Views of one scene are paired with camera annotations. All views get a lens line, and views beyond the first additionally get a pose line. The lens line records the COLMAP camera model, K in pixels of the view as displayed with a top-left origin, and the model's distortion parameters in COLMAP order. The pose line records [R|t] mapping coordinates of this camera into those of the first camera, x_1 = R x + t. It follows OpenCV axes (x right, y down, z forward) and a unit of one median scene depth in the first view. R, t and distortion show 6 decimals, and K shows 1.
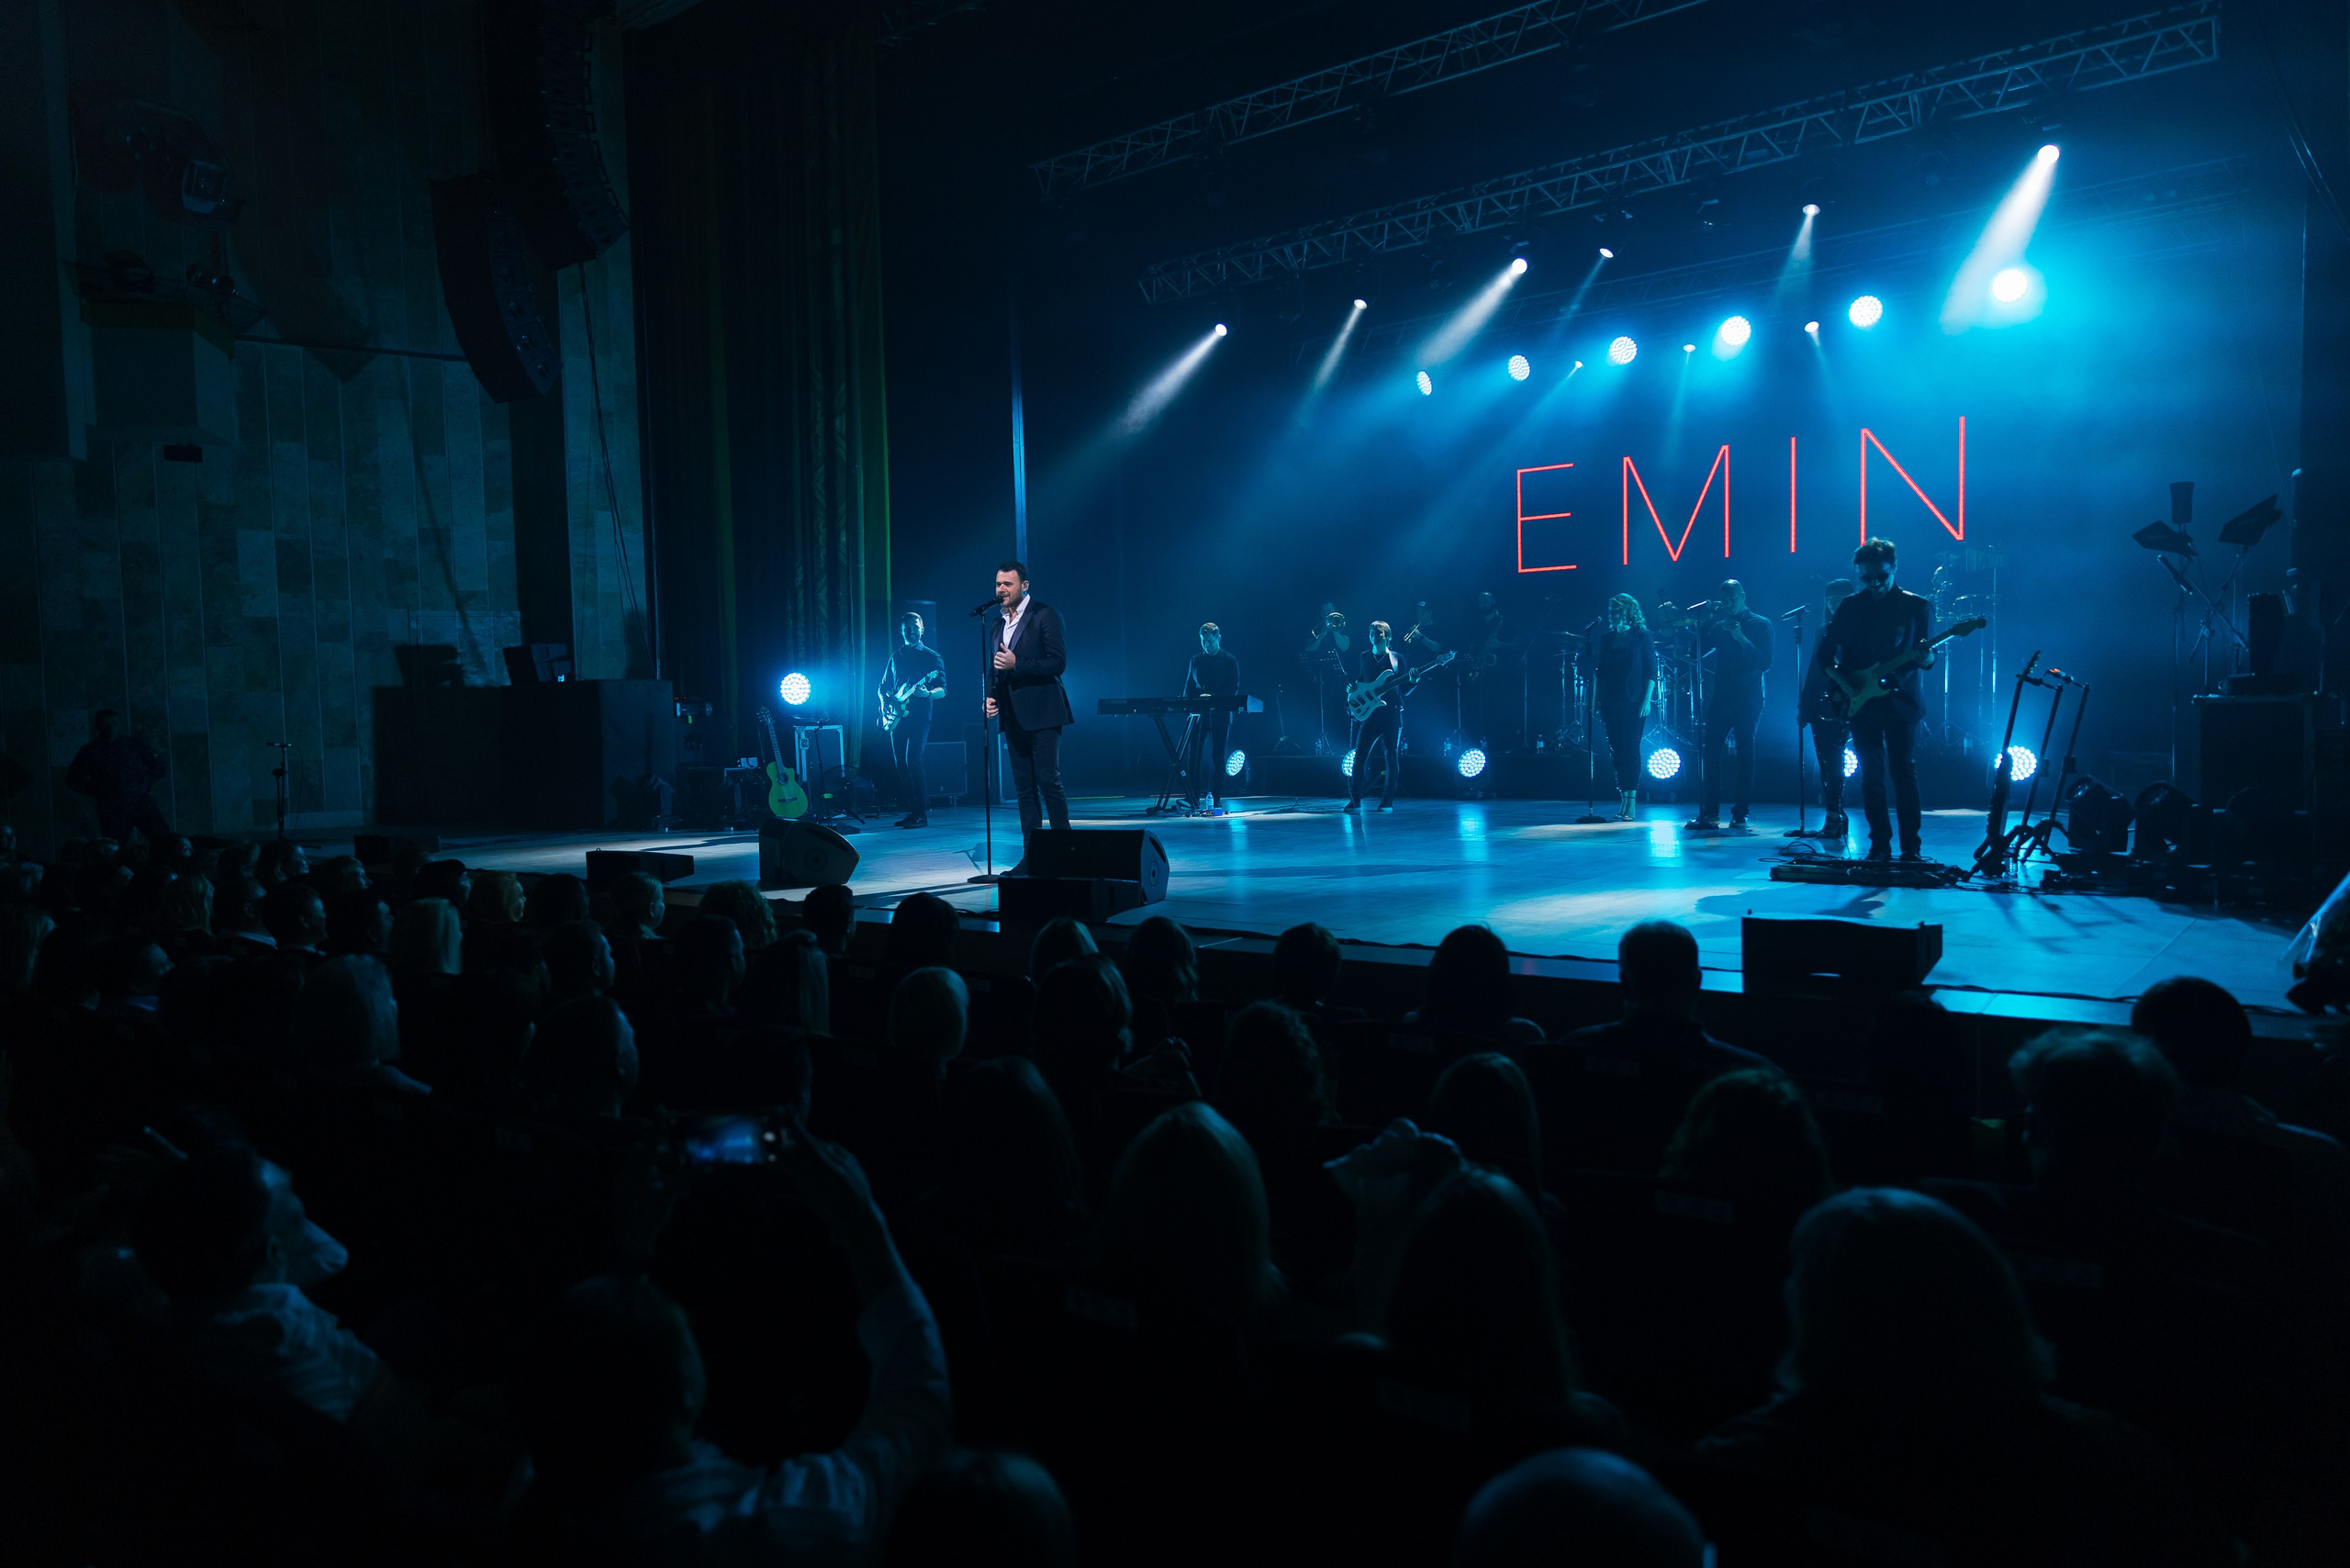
lens RADIAL K [[1570.2, 0, 1175.0], [0, 1570.2, 784.0], [0, 0, 1]] dist [0.000939, 0.001279]
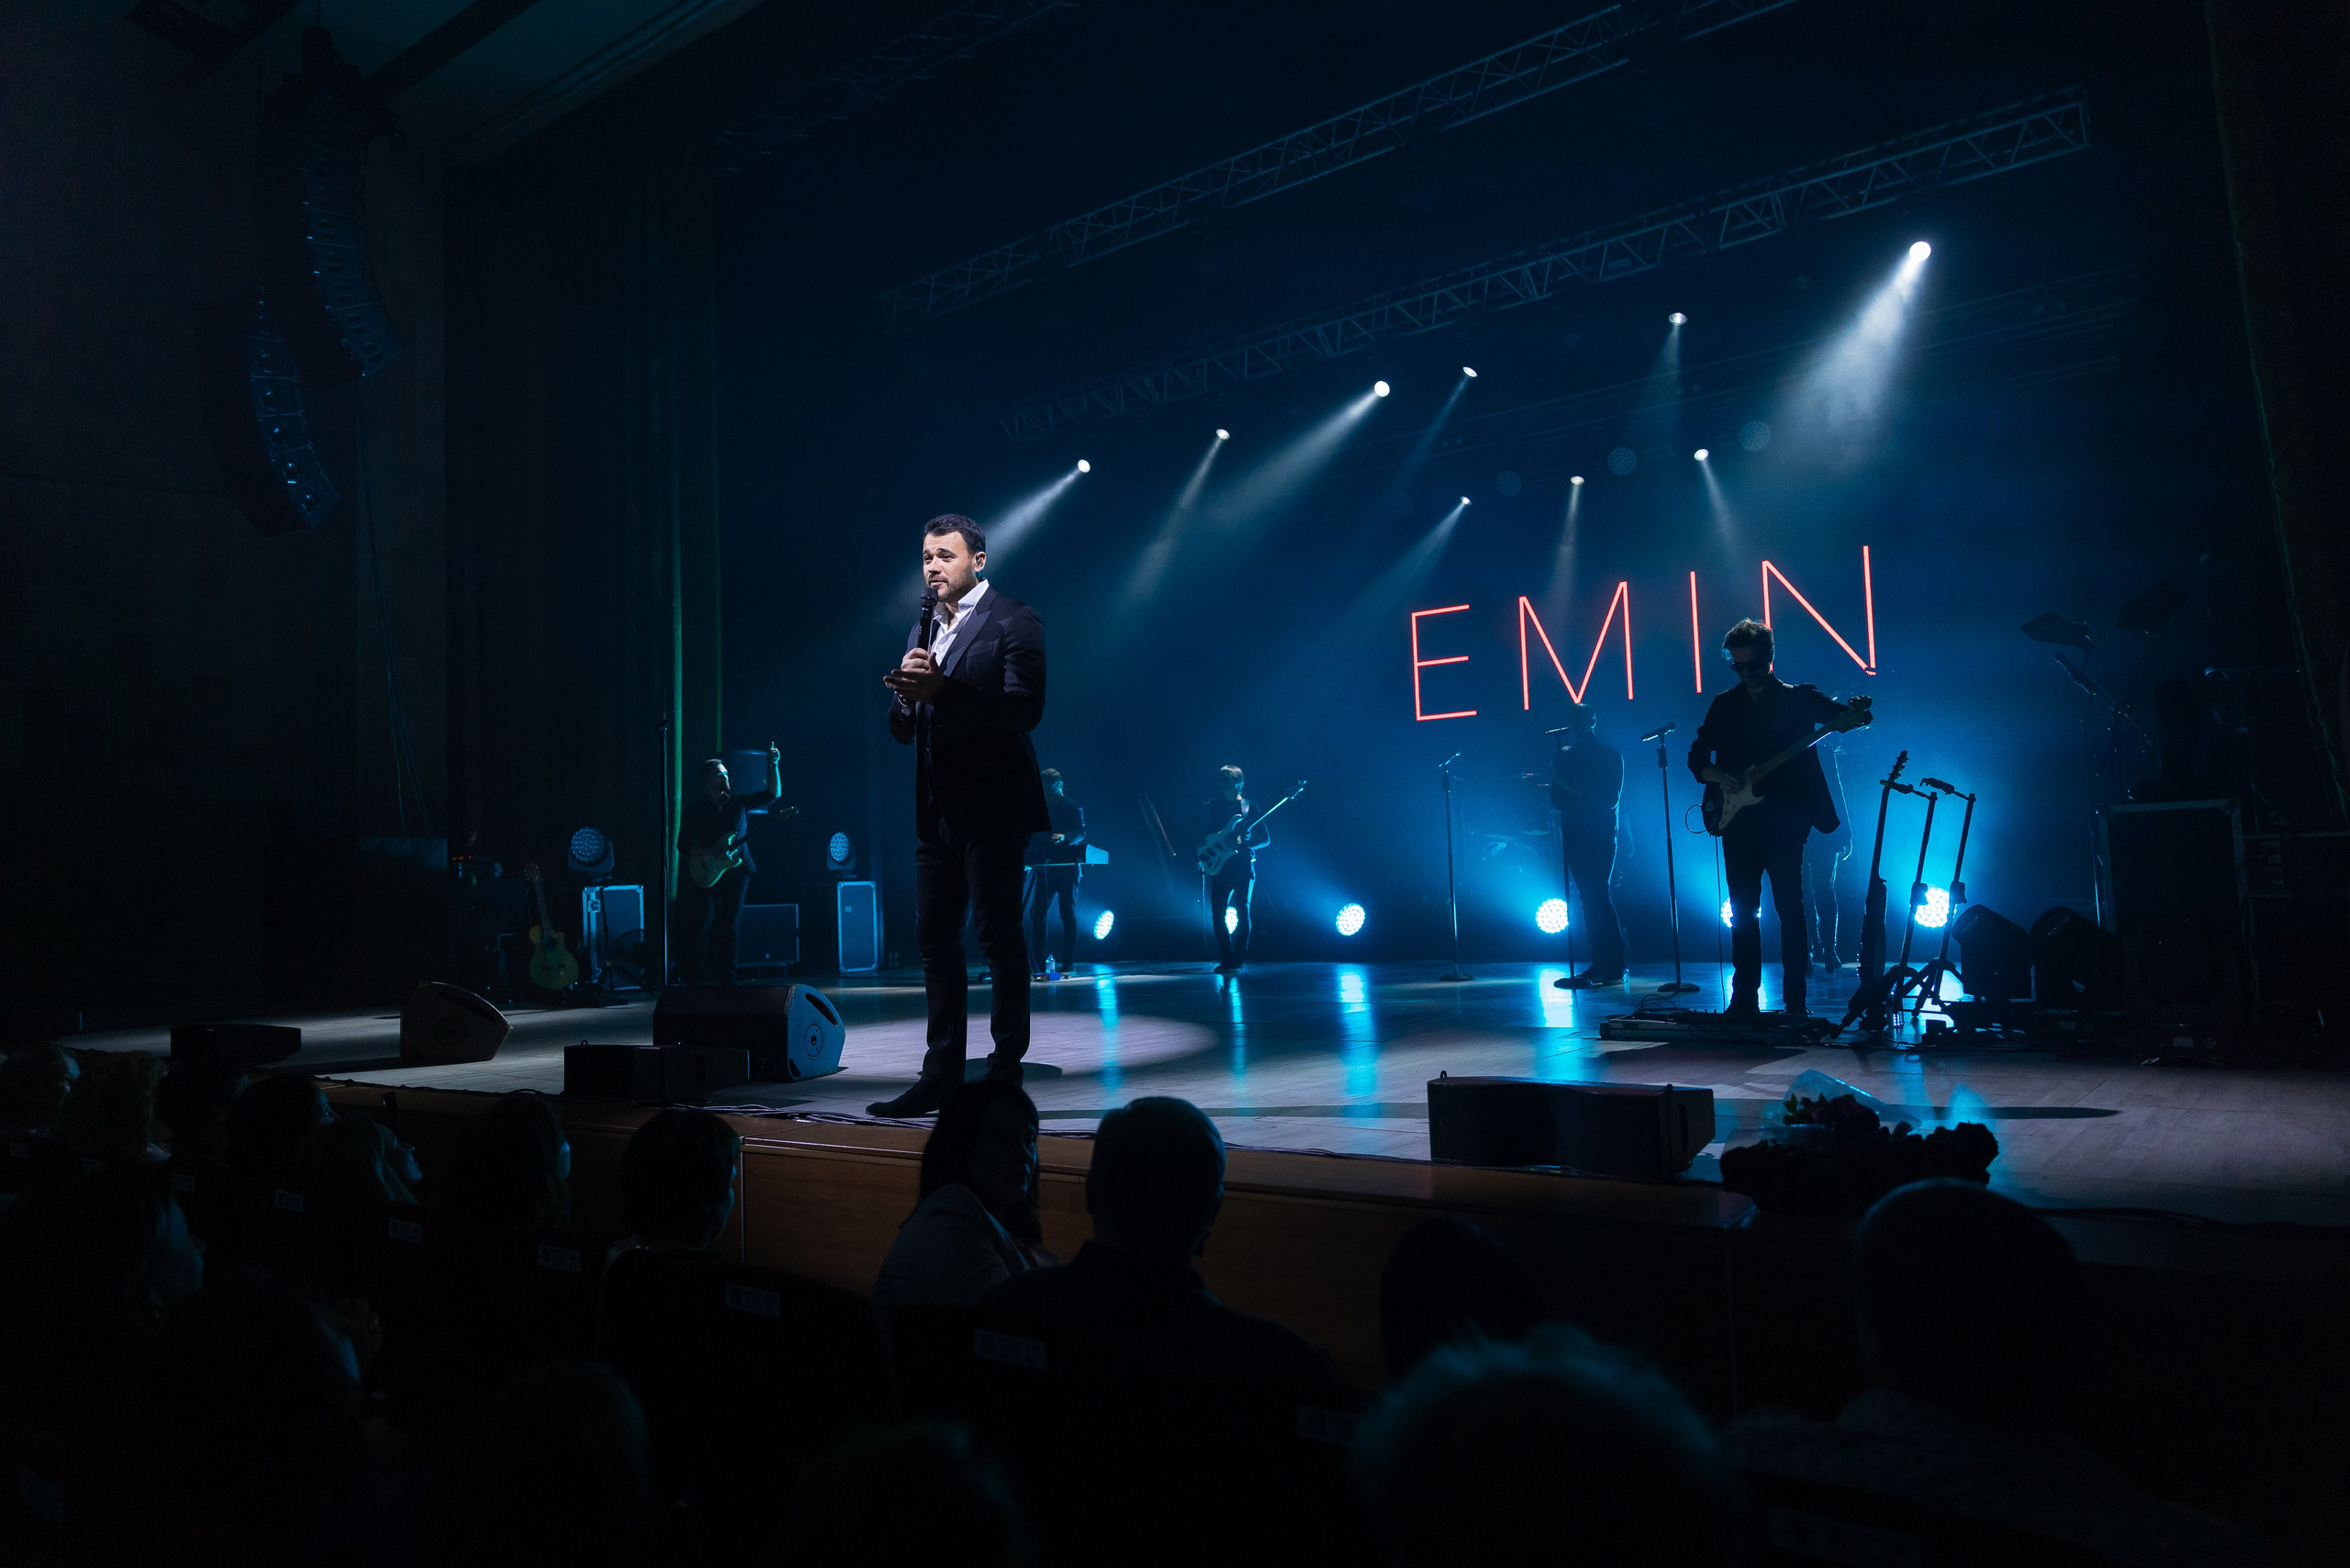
lens RADIAL K [[1547.9, 0, 1175.0], [0, 1547.9, 784.0], [0, 0, 1]] dist [-0.002752, -0.001671]
pose [[0.999890, -0.012070, 0.008569, 0.095373], [0.012972, 0.993352, -0.114383, 0.011463], [-0.007131, 0.114481, 0.993400, 0.119960]]
